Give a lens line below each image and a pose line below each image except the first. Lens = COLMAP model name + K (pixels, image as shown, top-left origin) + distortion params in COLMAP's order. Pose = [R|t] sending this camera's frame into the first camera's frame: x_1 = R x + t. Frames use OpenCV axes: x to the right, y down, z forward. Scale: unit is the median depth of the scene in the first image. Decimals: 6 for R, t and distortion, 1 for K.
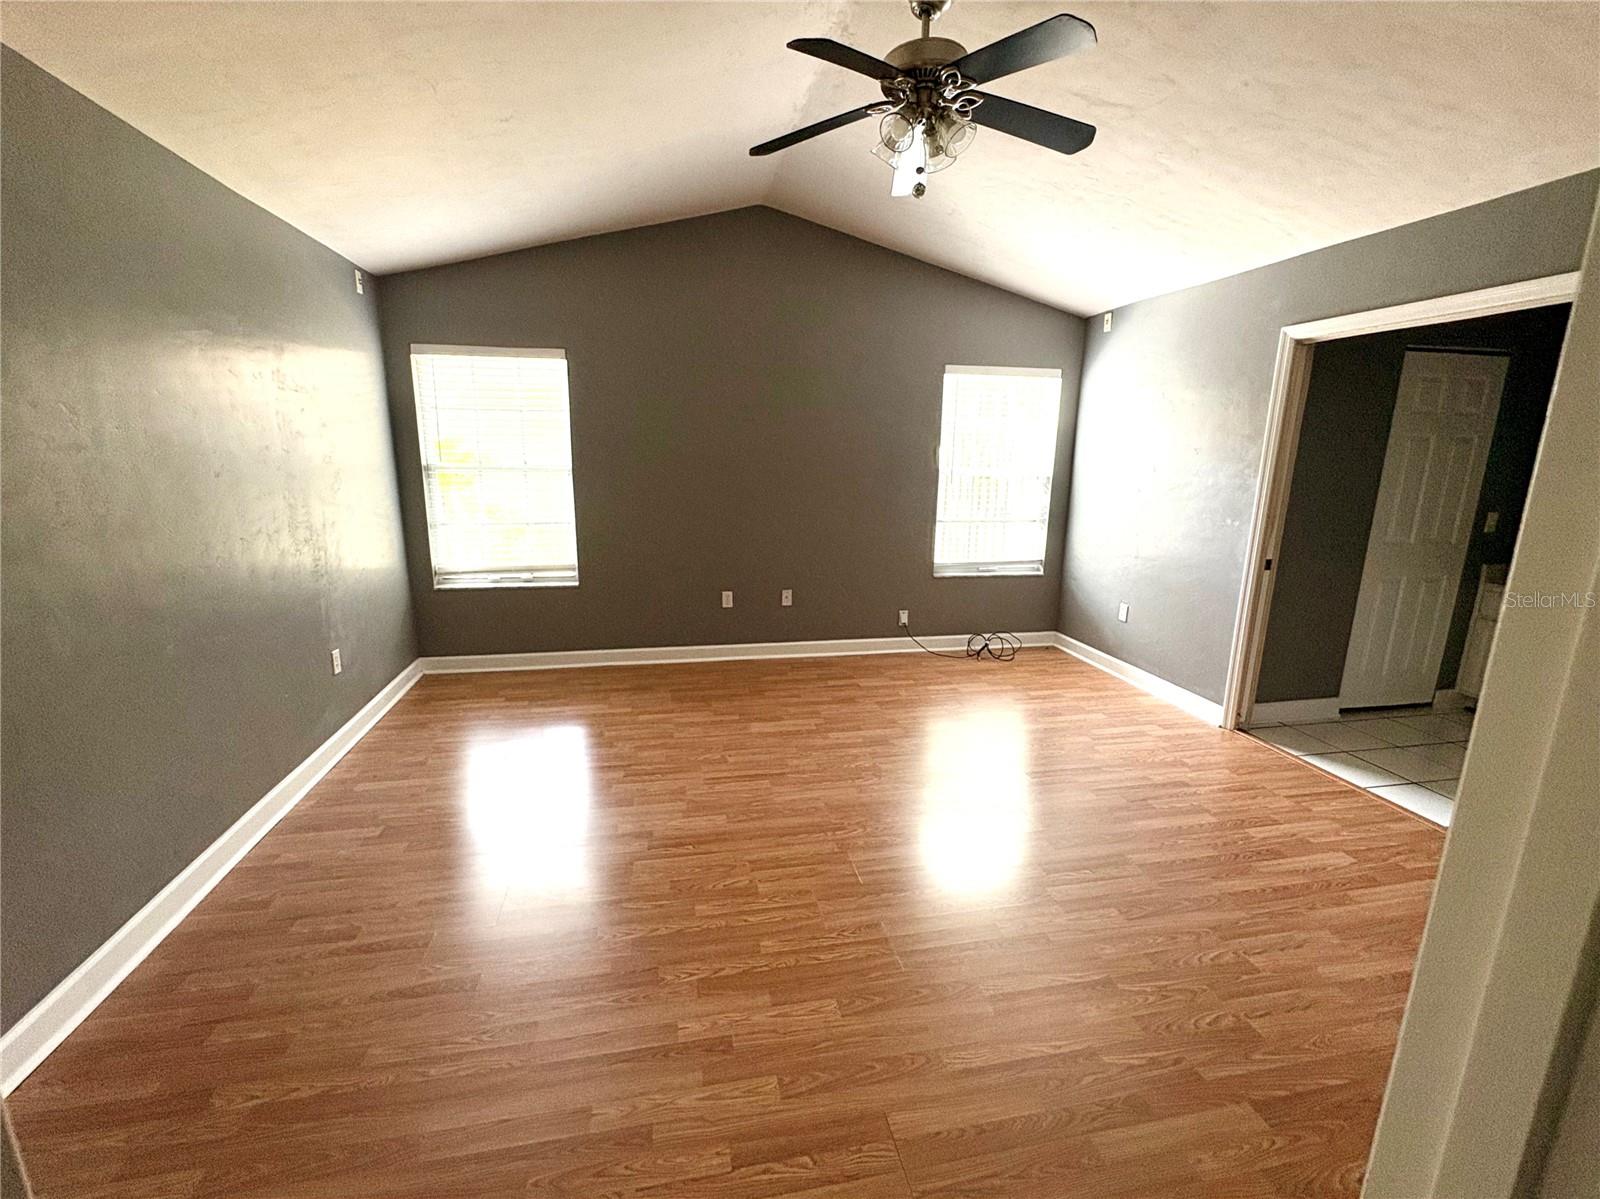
lens RADIAL K [[636.1, 0, 800.0], [0, 636.1, 599.5], [0, 0, 1]] dist [0.000515, 0.000248]
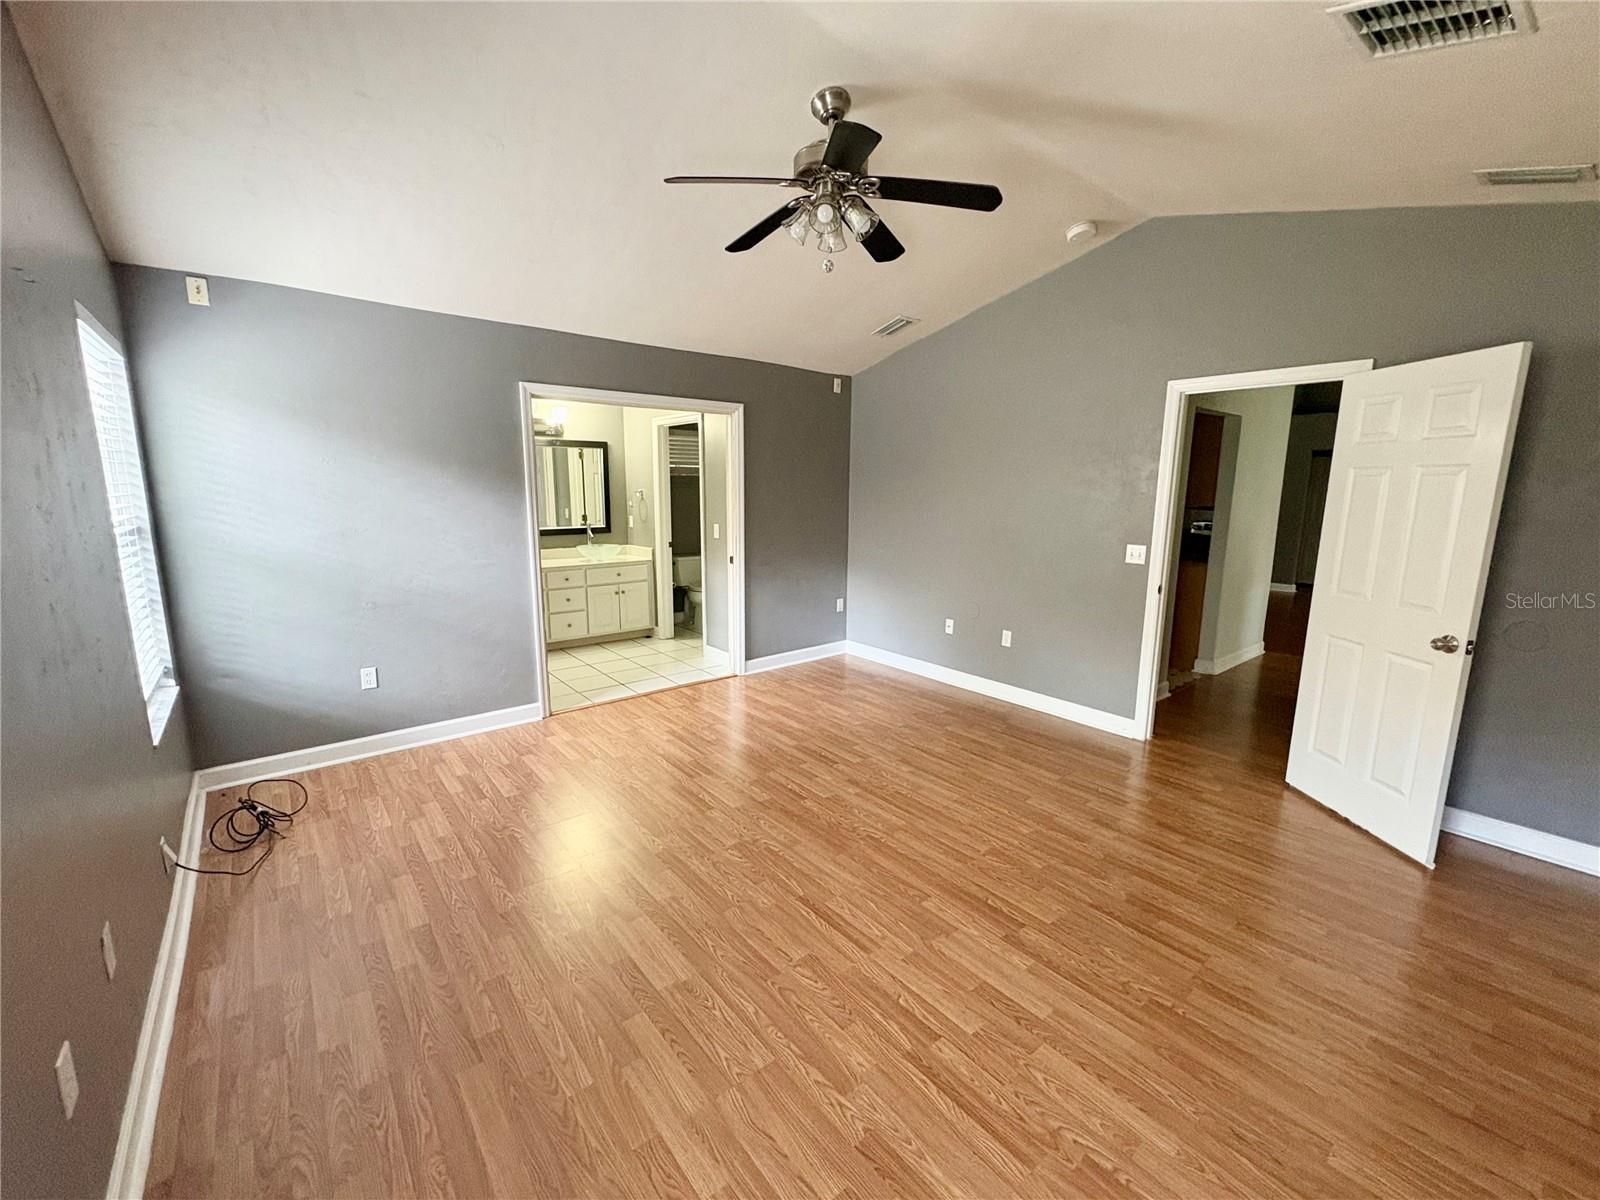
lens RADIAL K [[636.1, 0, 800.0], [0, 636.1, 600.0], [0, 0, 1]] dist [0.000515, 0.000248]
pose [[-0.428005, -0.174067, 0.886855, -0.565842], [0.197908, 0.939410, 0.279894, -0.250214], [-0.881841, 0.295312, -0.367623, 1.015559]]
